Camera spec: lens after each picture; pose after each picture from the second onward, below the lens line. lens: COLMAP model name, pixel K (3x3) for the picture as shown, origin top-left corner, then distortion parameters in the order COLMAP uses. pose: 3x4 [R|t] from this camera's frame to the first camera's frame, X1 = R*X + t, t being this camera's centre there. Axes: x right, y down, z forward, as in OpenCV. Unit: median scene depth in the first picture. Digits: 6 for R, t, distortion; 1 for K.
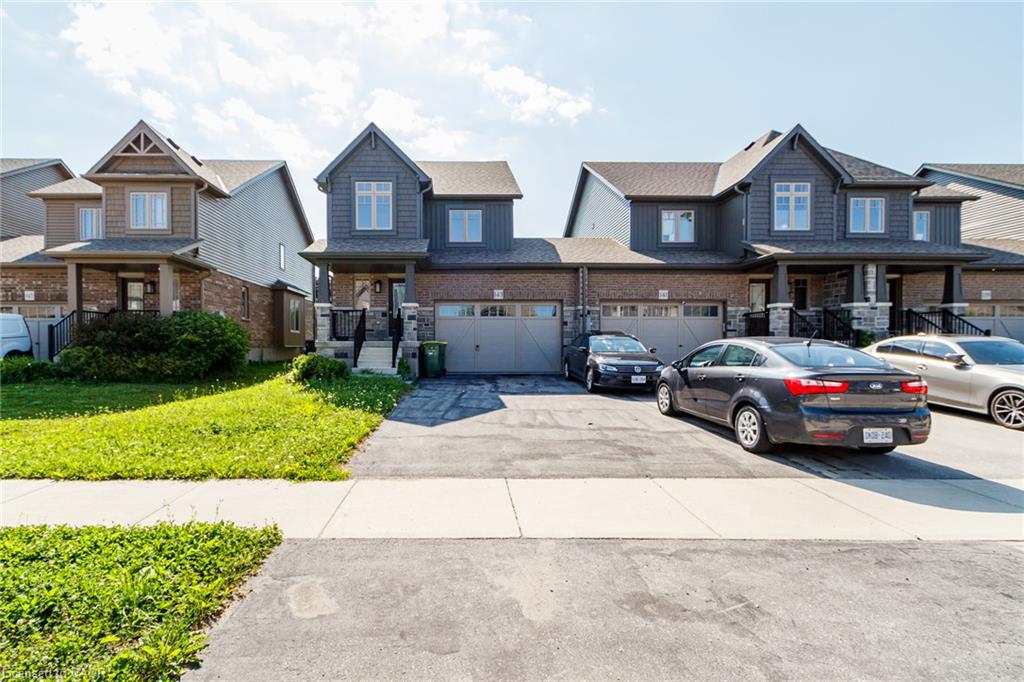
lens RADIAL K [[573.0, 0, 512.8], [0, 573.0, 358.8], [0, 0, 1]] dist [0.002912, -0.000140]
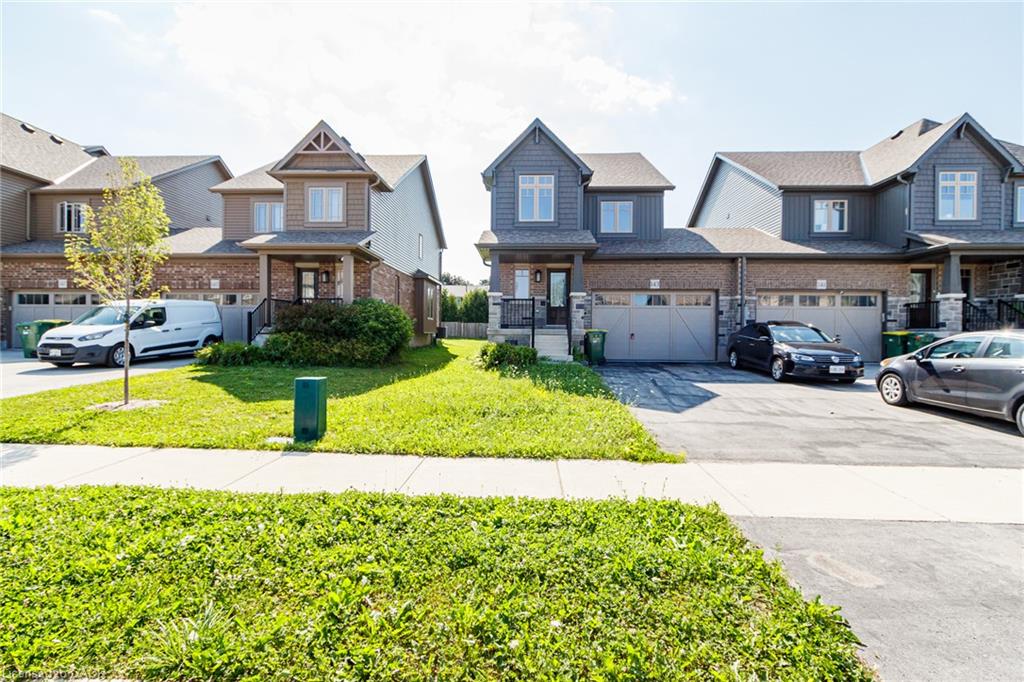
lens RADIAL K [[569.5, 0, 524.3], [0, 569.5, 342.0], [0, 0, 1]] dist [0.002427, -0.001599]
pose [[0.997853, 0.008989, -0.064868, -0.193163], [-0.009356, 0.999942, -0.005346, -0.001410], [0.064816, 0.005941, 0.997880, -0.027479]]
